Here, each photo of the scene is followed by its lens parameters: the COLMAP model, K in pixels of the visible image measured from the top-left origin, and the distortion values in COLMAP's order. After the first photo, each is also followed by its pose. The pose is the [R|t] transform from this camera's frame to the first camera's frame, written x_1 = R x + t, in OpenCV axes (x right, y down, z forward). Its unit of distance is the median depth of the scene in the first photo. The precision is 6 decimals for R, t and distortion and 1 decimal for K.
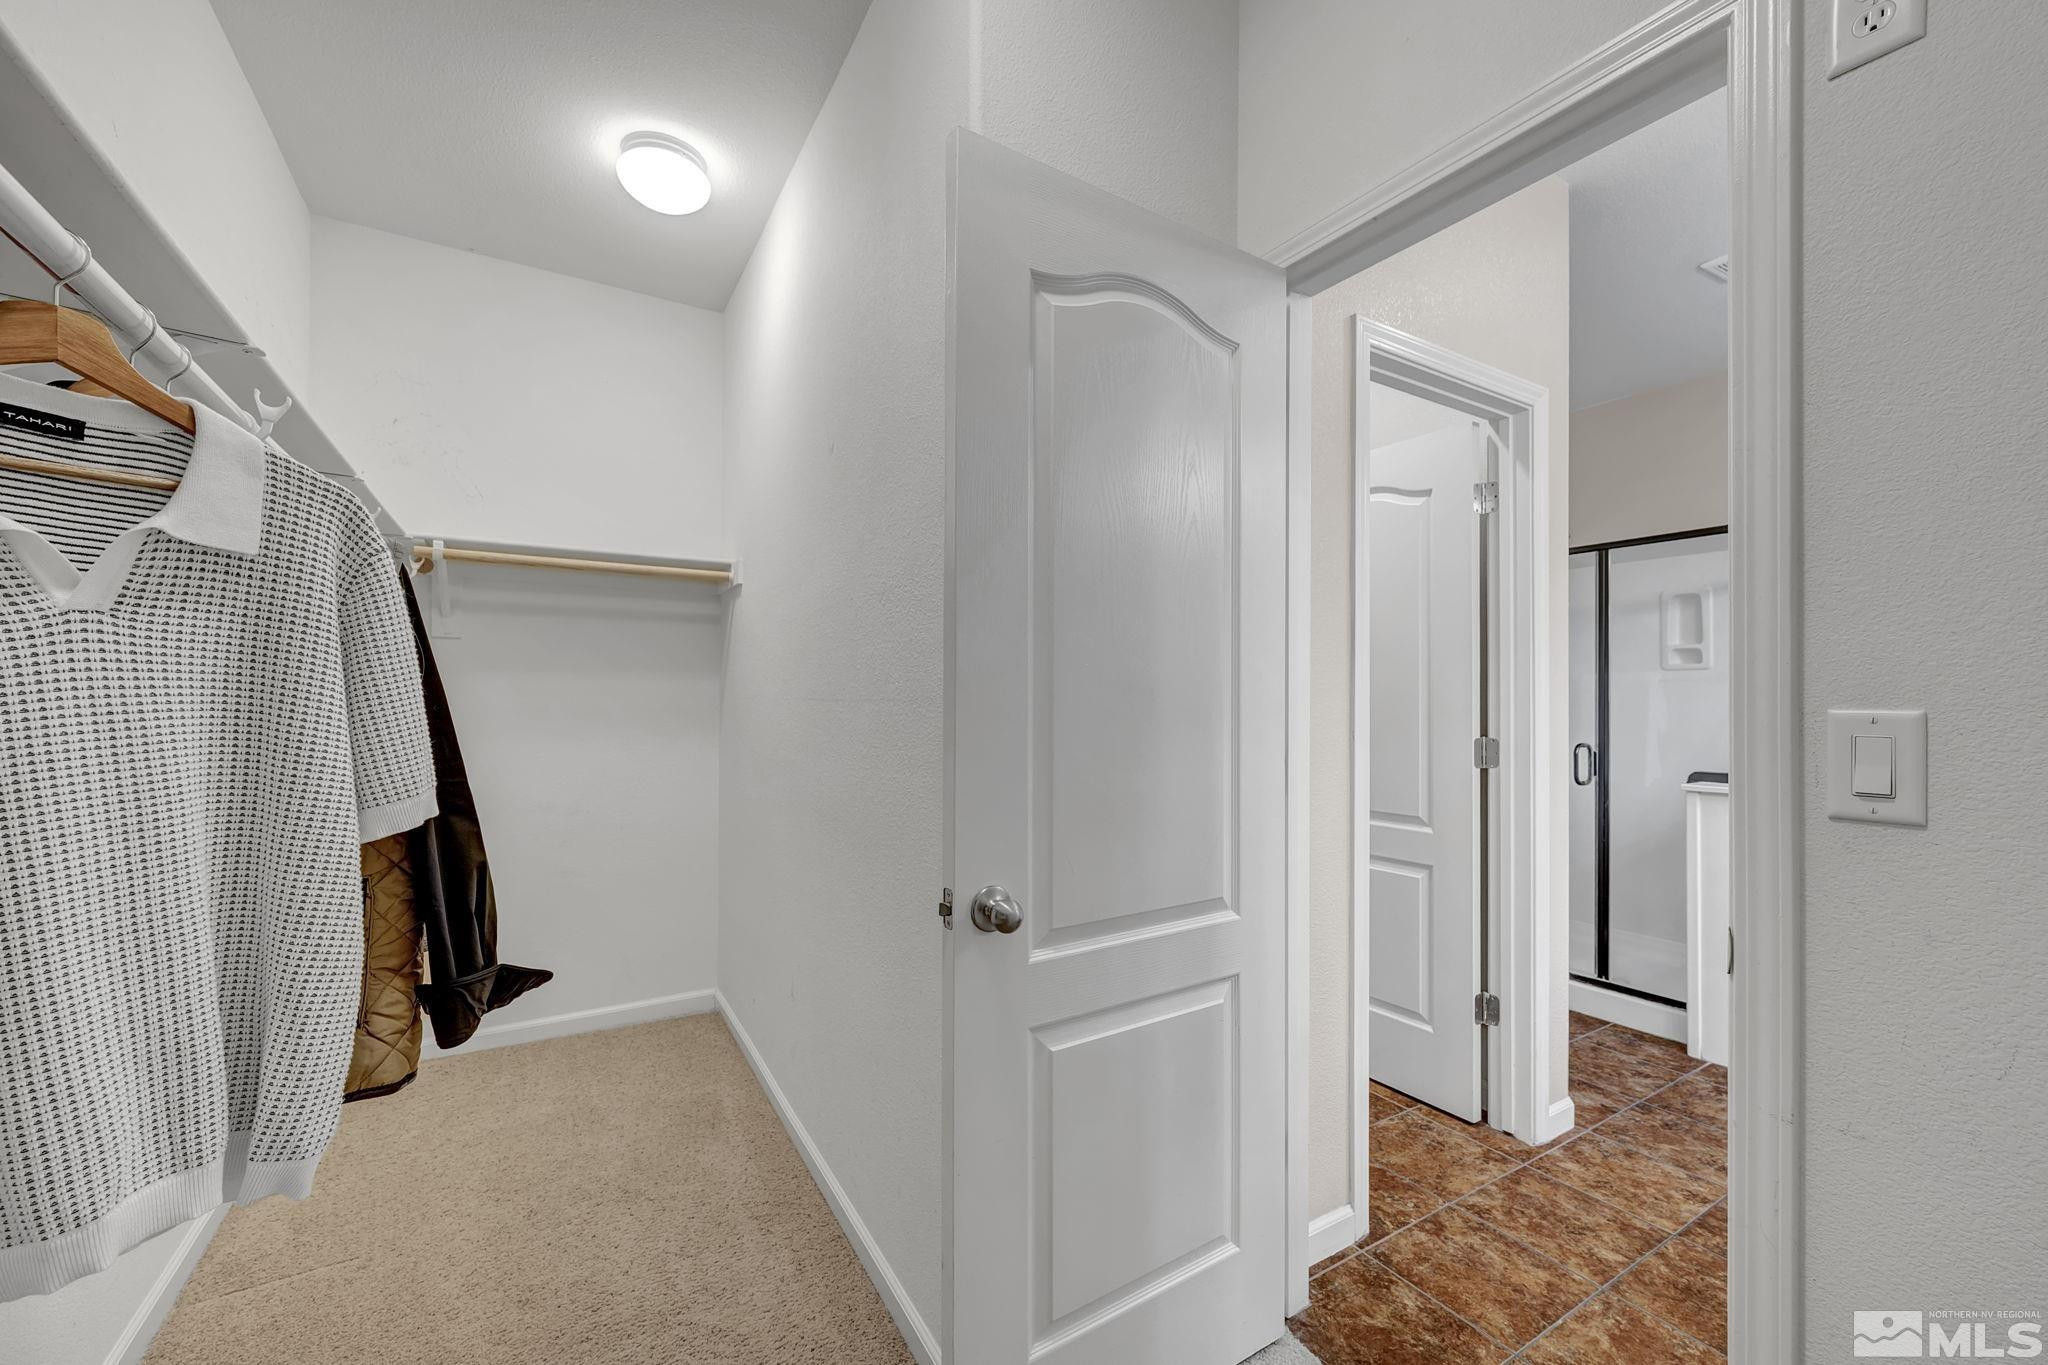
lens RADIAL K [[821.6, 0, 1036.6], [0, 821.6, 693.1], [0, 0, 1]] dist [0.001847, 0.000493]
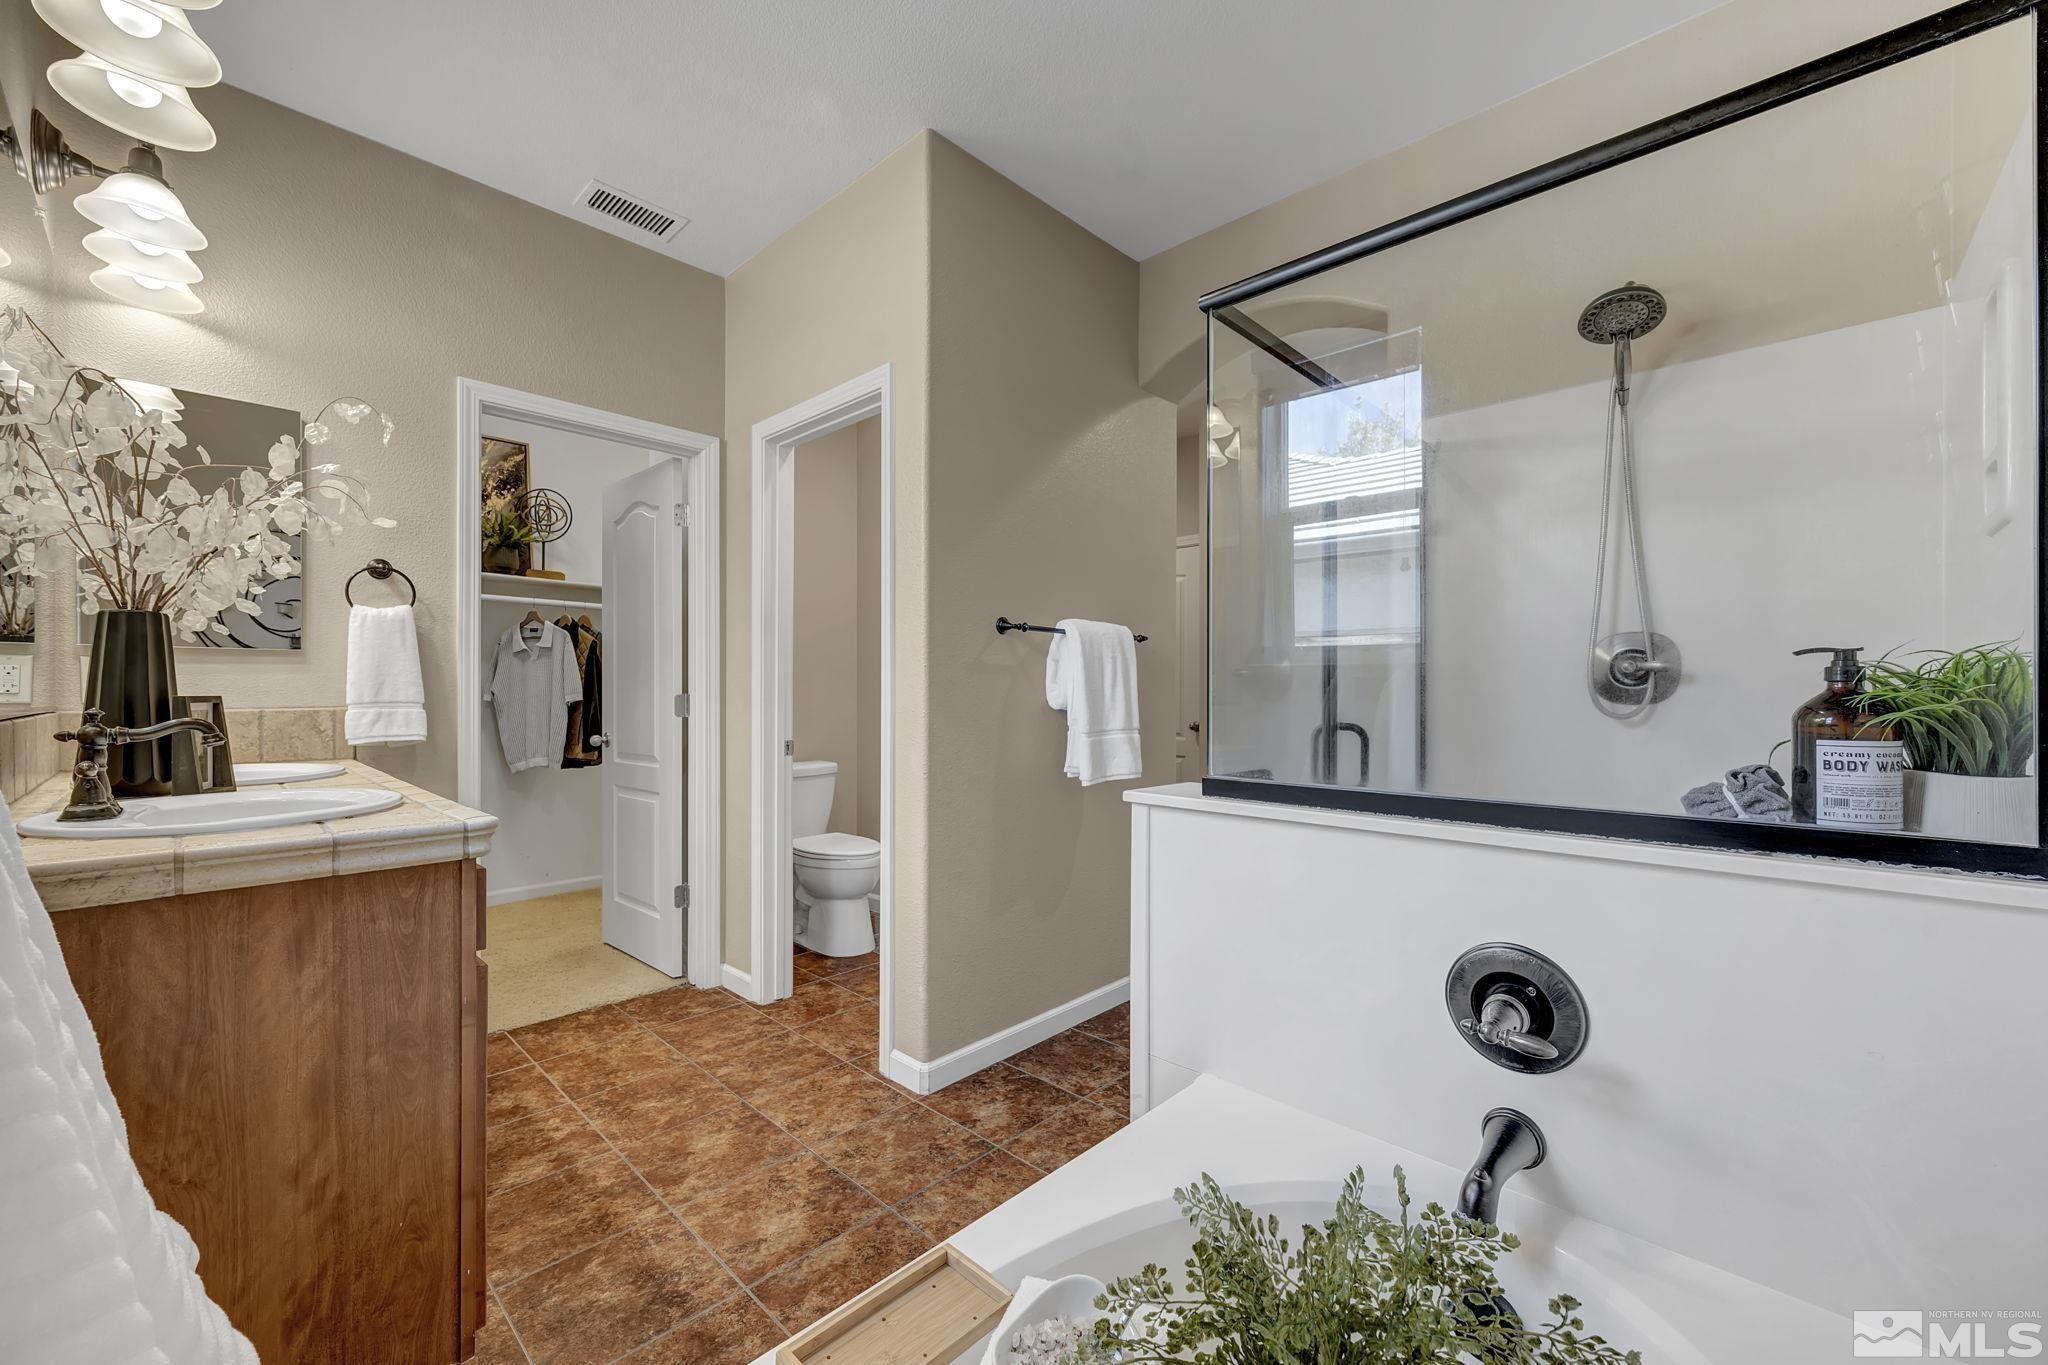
lens RADIAL K [[821.6, 0, 1036.6], [0, 821.6, 693.1], [0, 0, 1]] dist [0.001847, 0.000493]
pose [[0.244514, -0.006929, -0.969621, 2.041071], [0.005423, 0.999969, -0.005778, 0.073176], [0.969631, -0.003845, 0.244544, 1.121883]]
